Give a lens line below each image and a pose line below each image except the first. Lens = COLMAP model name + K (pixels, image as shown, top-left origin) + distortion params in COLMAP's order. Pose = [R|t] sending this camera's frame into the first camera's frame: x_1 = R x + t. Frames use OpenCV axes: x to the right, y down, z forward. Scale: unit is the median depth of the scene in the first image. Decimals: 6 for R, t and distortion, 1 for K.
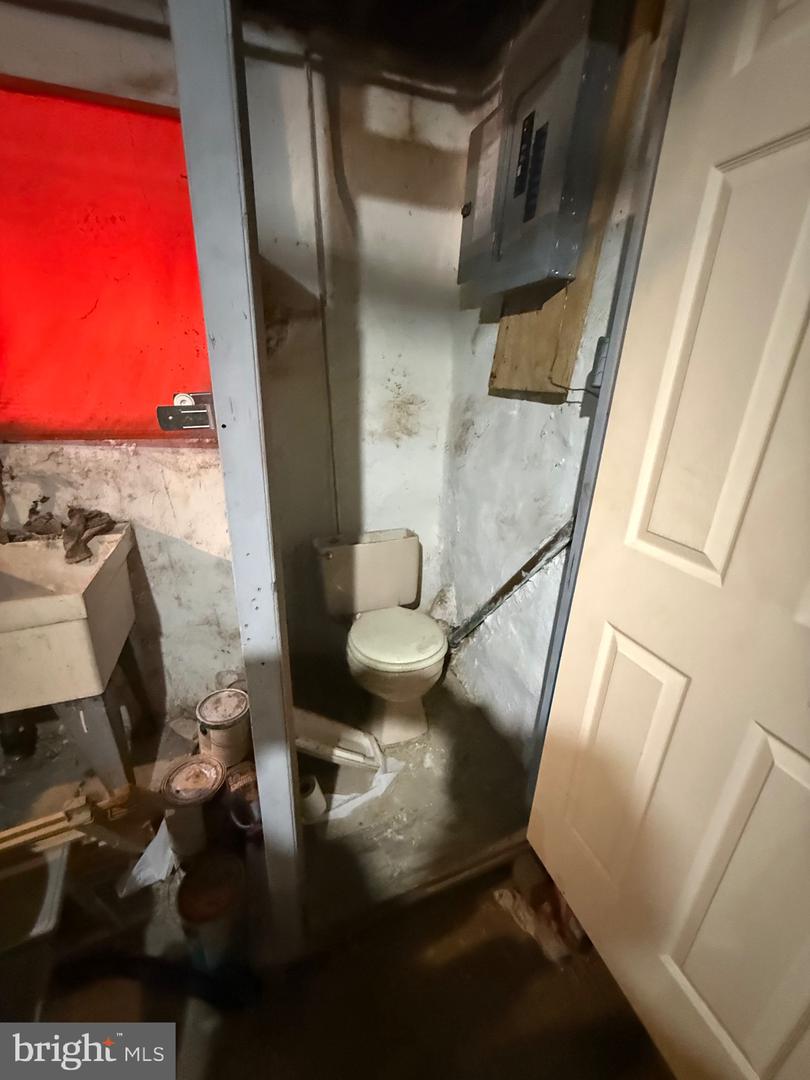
lens RADIAL K [[429.3, 0, 404.5], [0, 429.3, 538.1], [0, 0, 1]] dist [-0.001802, -0.000581]
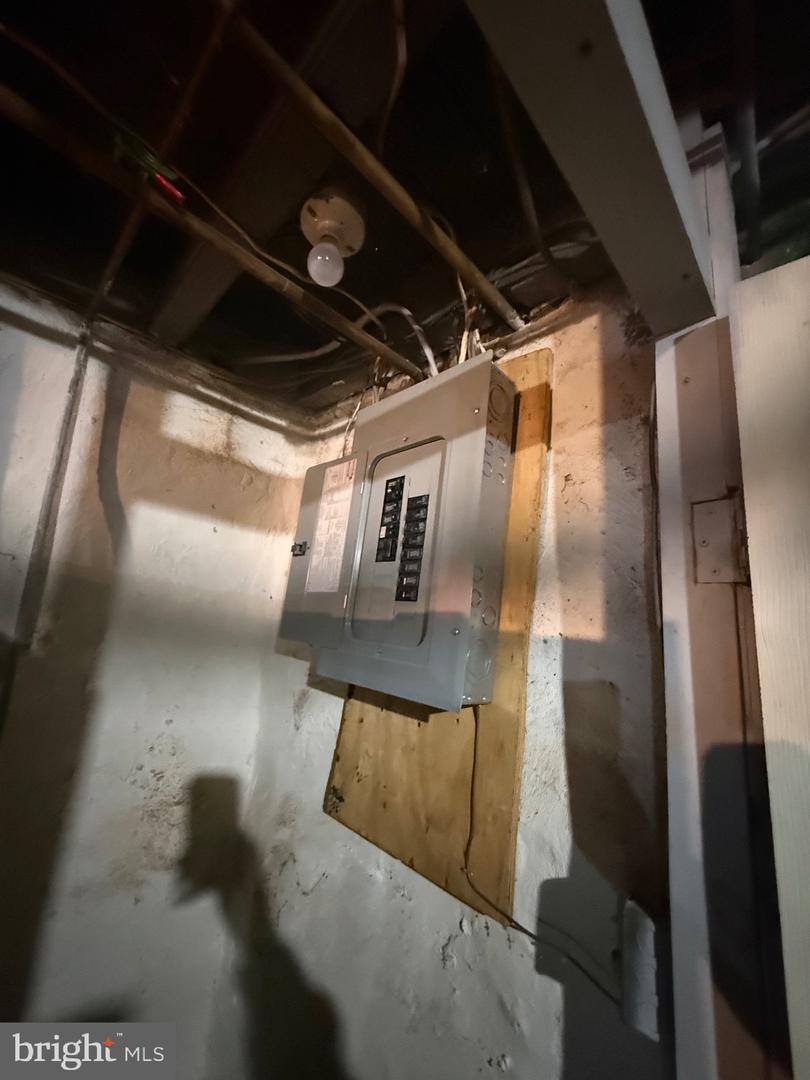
lens RADIAL K [[429.3, 0, 404.5], [0, 429.3, 538.1], [0, 0, 1]] dist [-0.001802, -0.000581]
pose [[0.893838, 0.134047, 0.427884, -0.009947], [0.107904, 0.861920, -0.495429, -0.398198], [-0.435213, 0.489004, 0.755953, 0.359613]]
